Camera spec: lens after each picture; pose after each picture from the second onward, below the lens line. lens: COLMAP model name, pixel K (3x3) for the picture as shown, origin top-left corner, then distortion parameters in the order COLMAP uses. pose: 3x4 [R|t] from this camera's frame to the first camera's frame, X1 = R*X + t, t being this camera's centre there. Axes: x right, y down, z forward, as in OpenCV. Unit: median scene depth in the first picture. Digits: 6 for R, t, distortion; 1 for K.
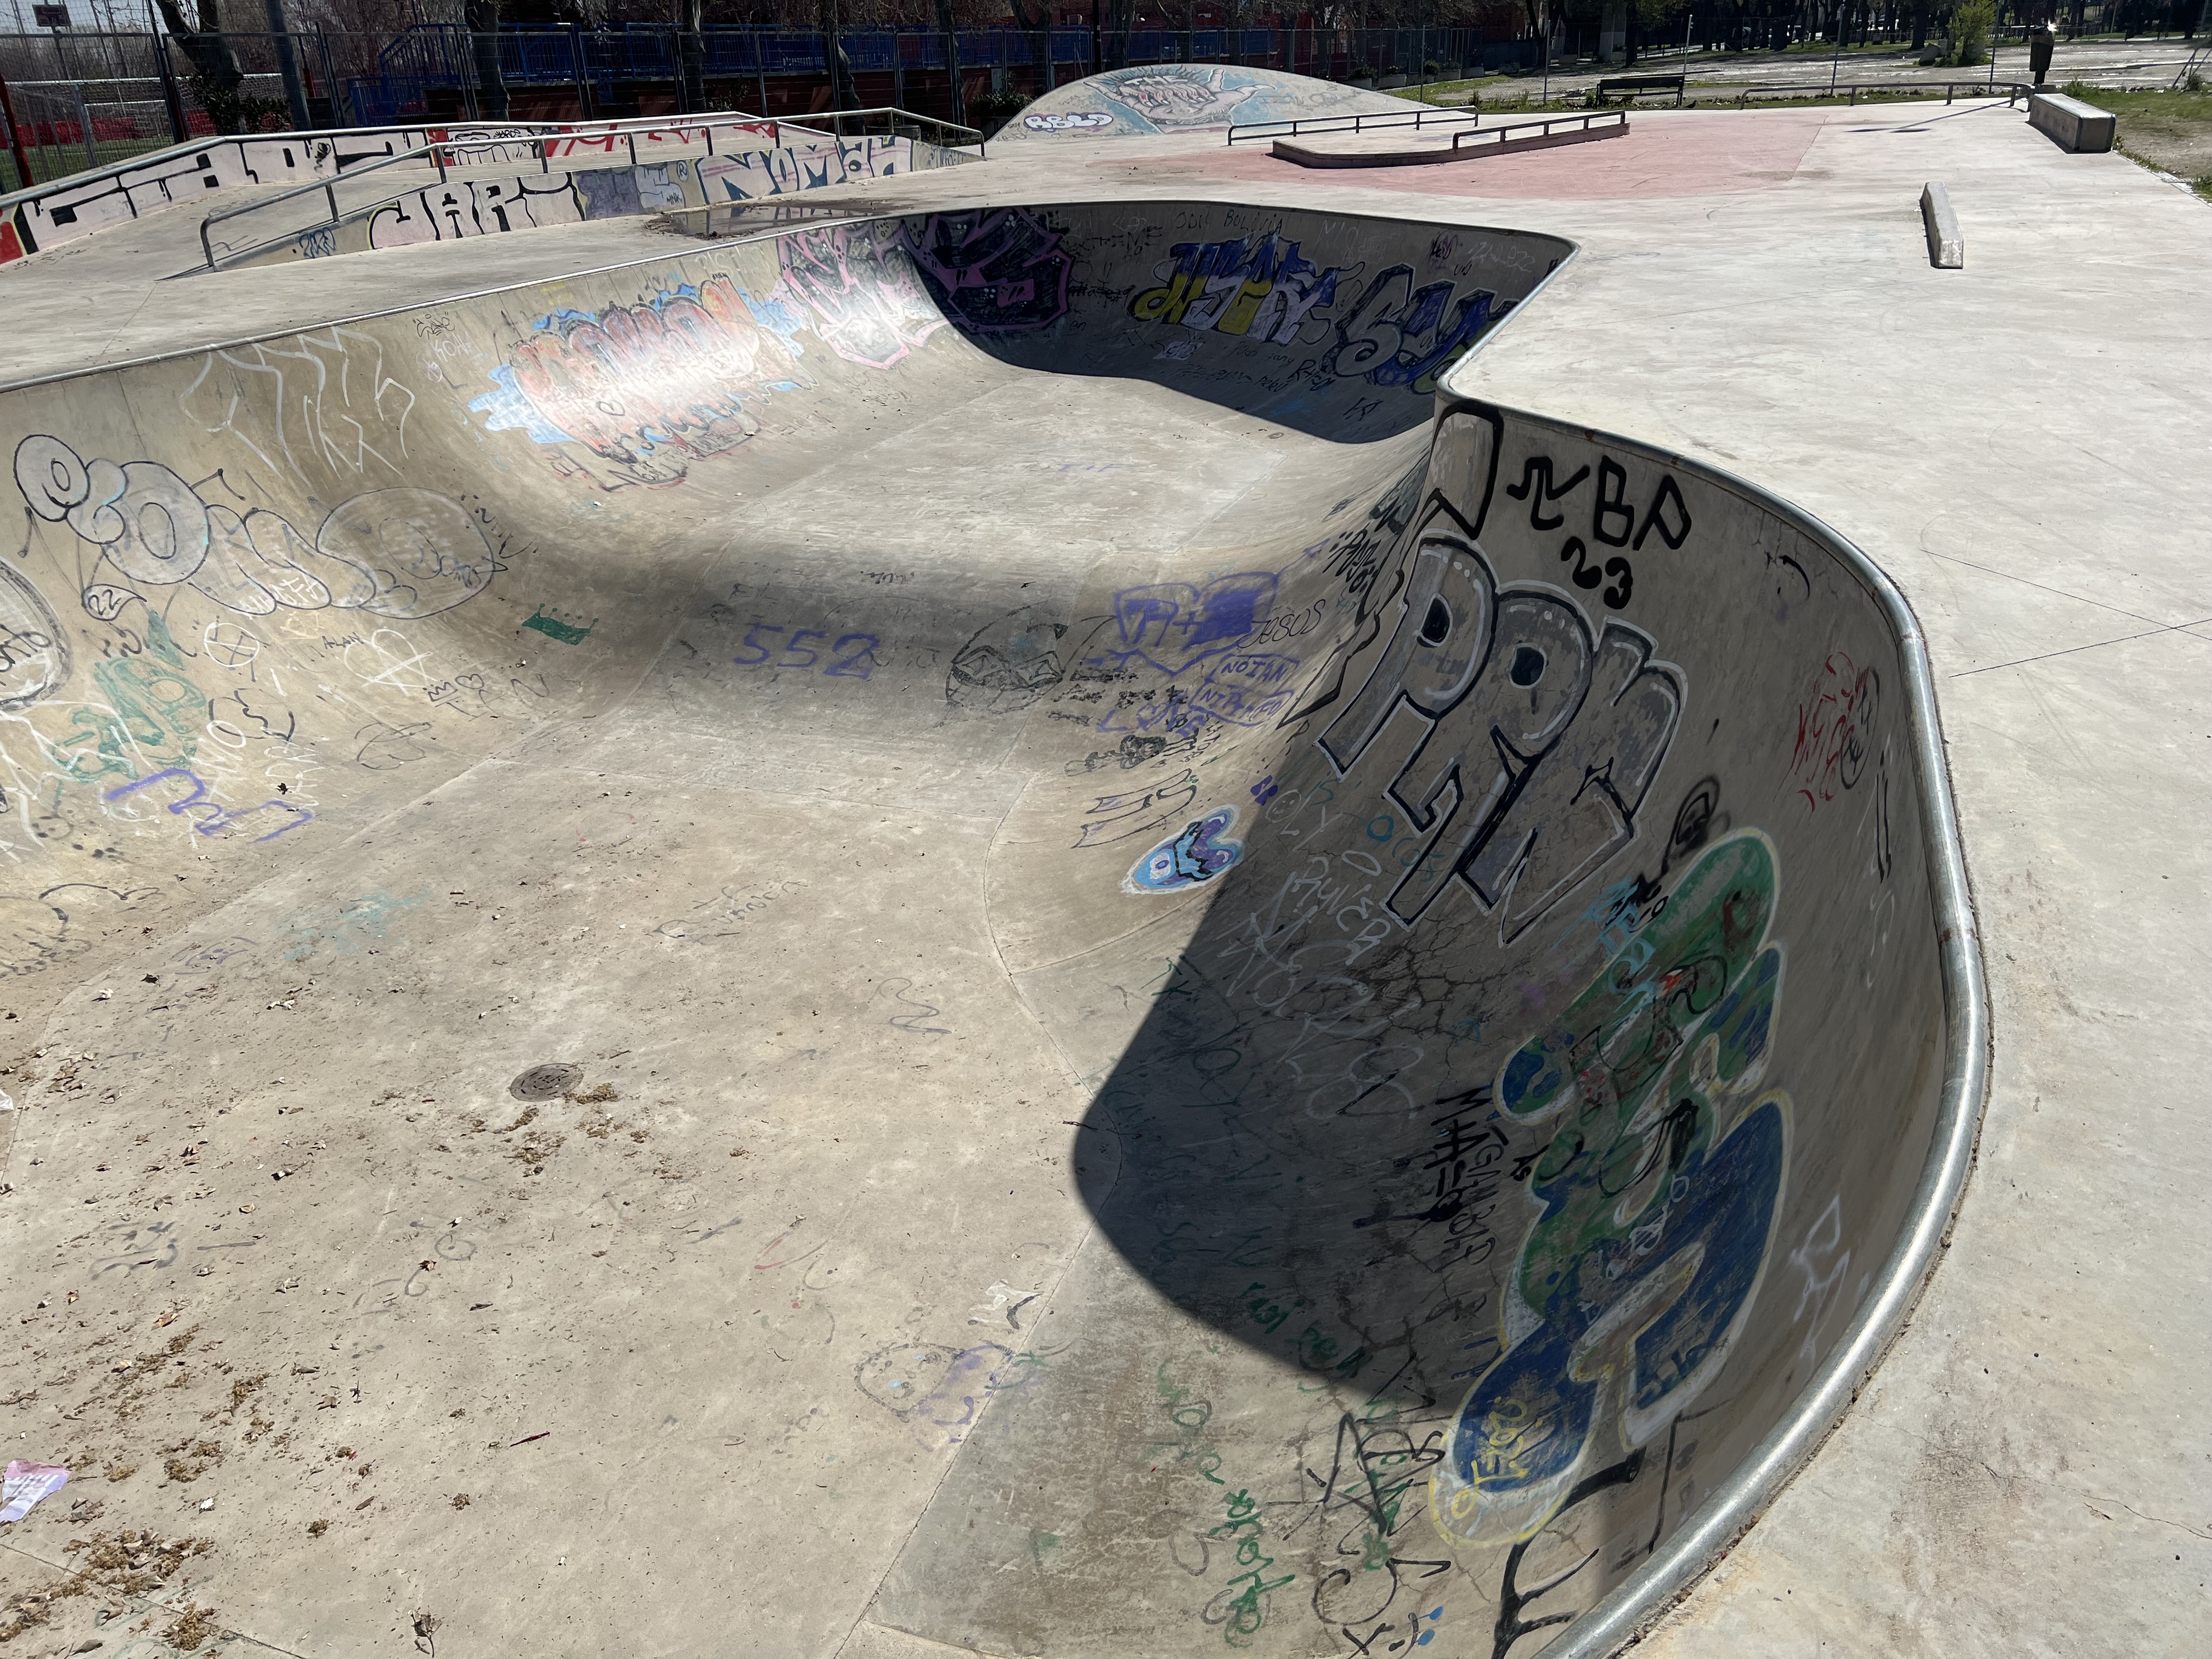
lens RADIAL K [[1664.5, 0, 1103.3], [0, 1664.5, 812.8], [0, 0, 1]] dist [0.063696, -0.076792]
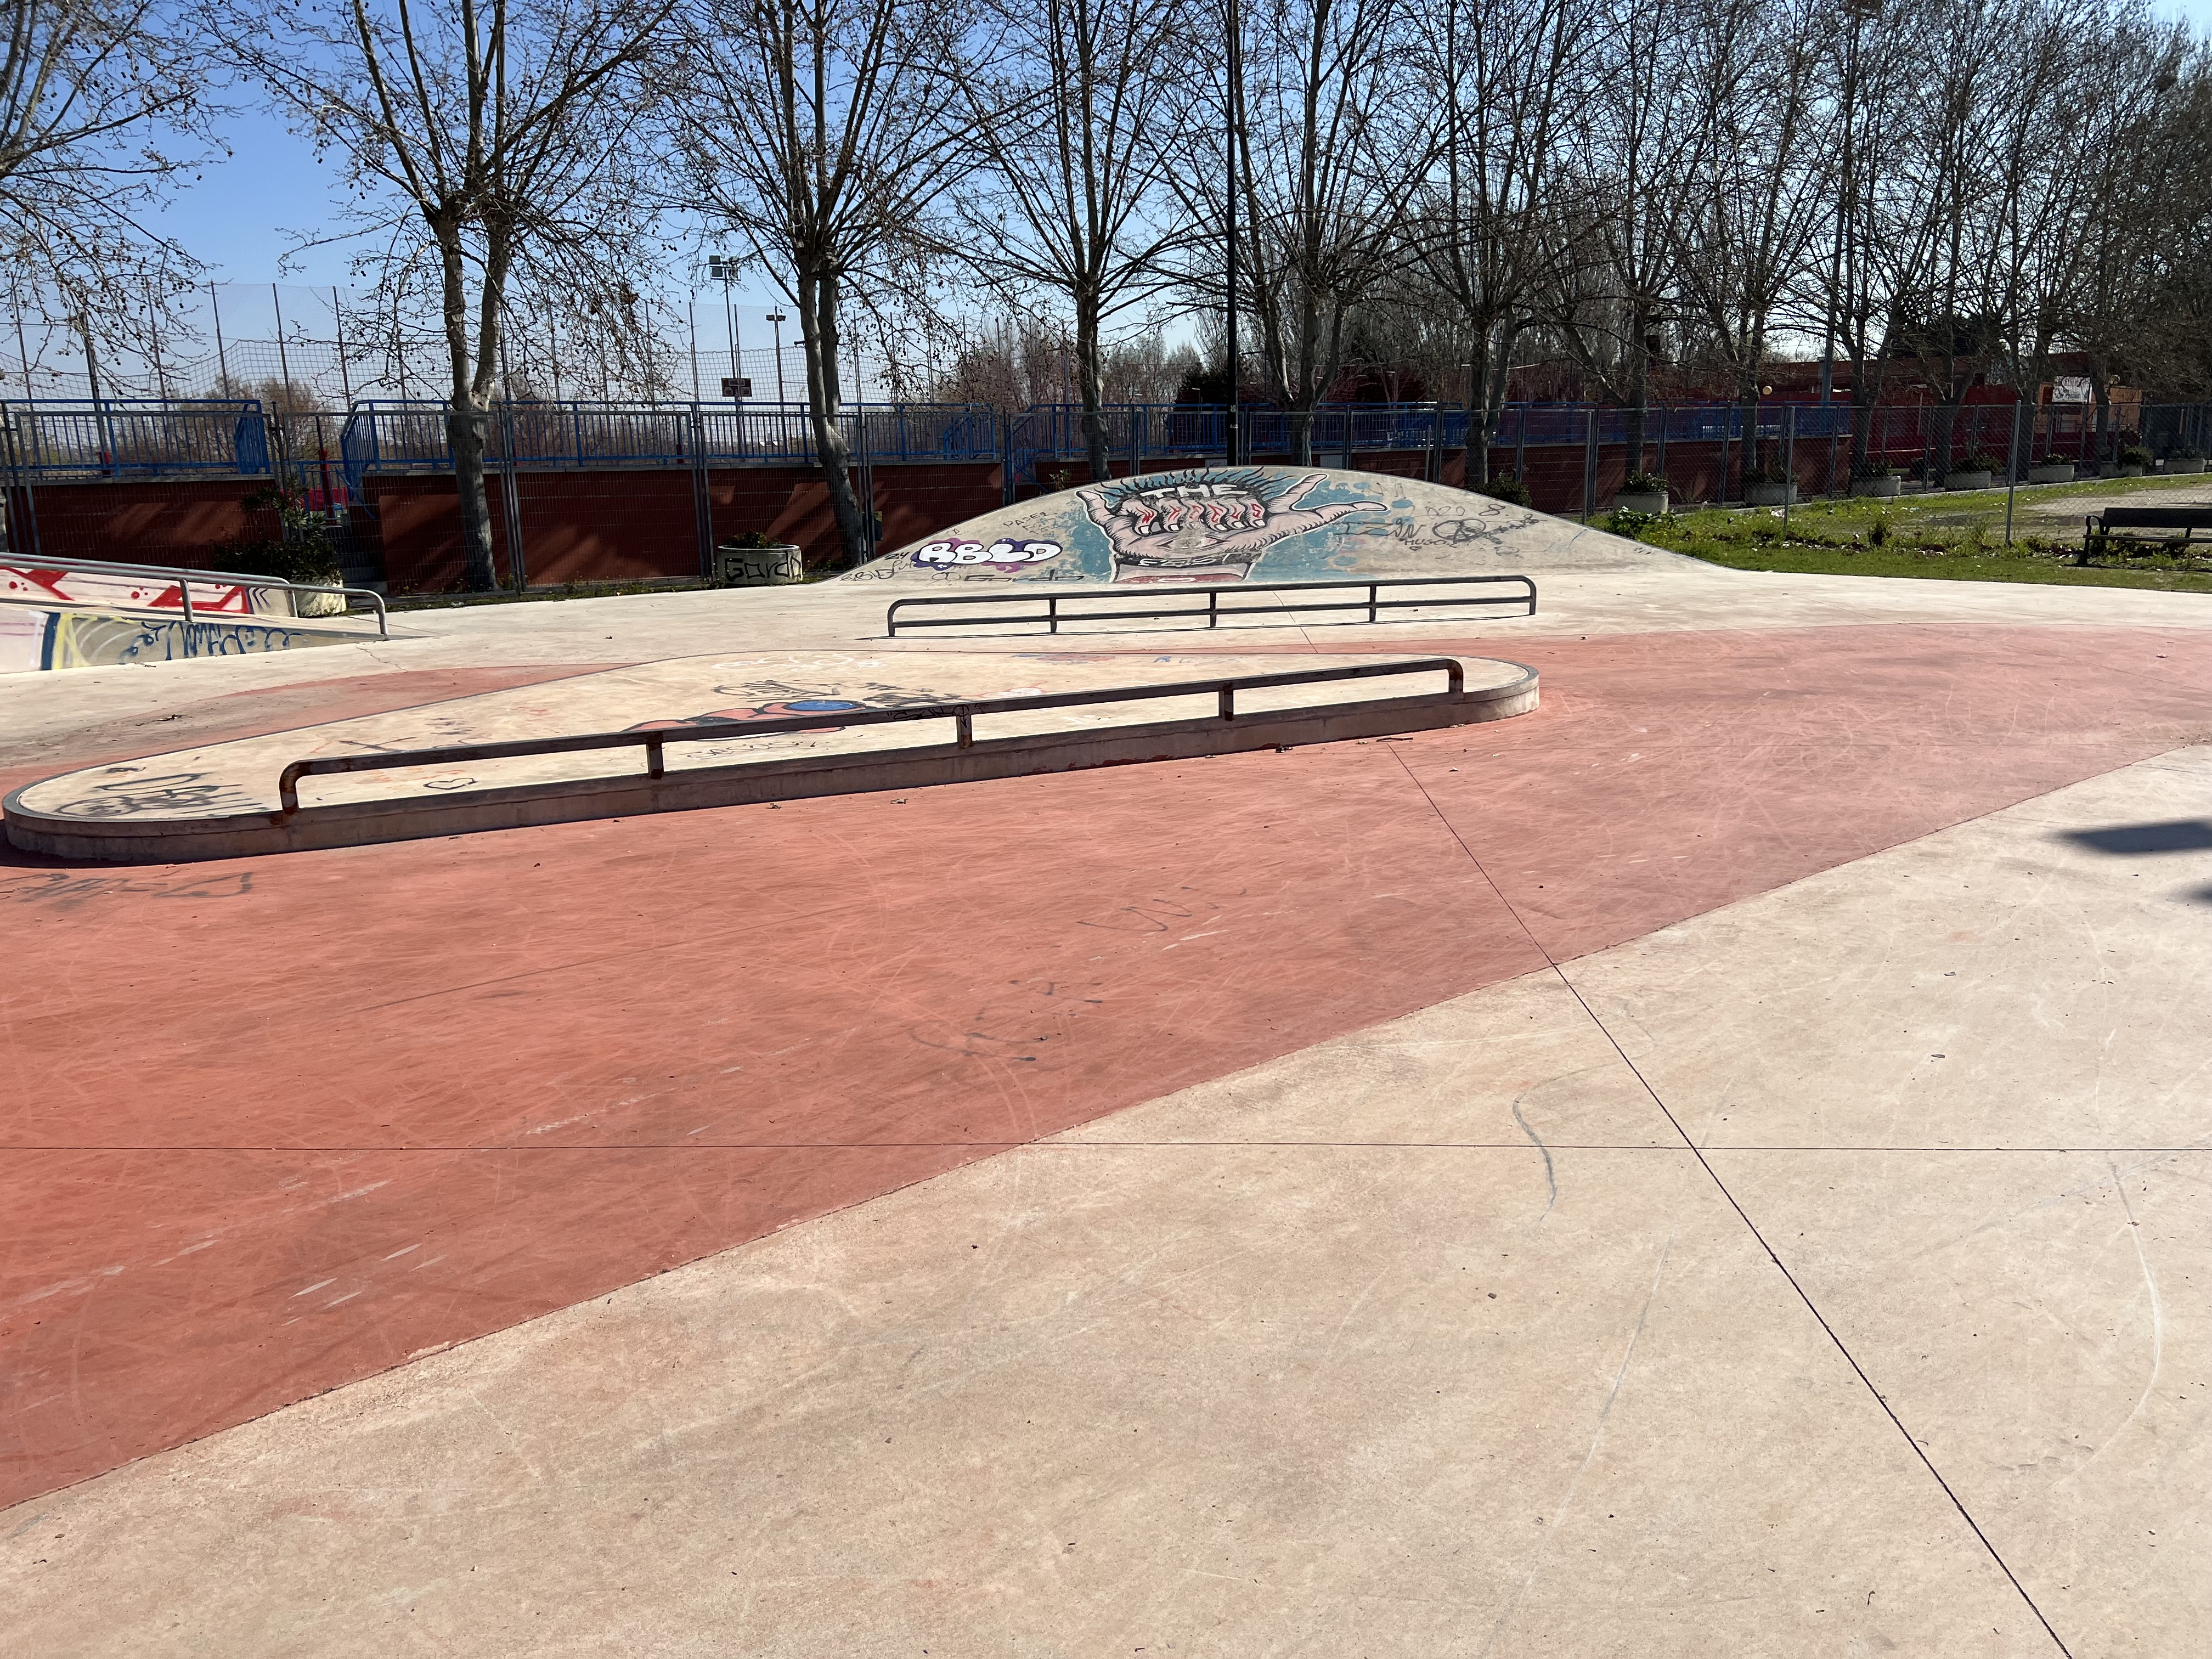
lens RADIAL K [[1664.5, 0, 1096.1], [0, 1664.5, 821.5], [0, 0, 1]] dist [0.063696, -0.076792]
pose [[0.891058, 0.115251, -0.439014, 0.901513], [-0.195958, 0.970121, -0.143055, -0.730491], [0.409409, 0.213498, 0.887019, 1.531756]]
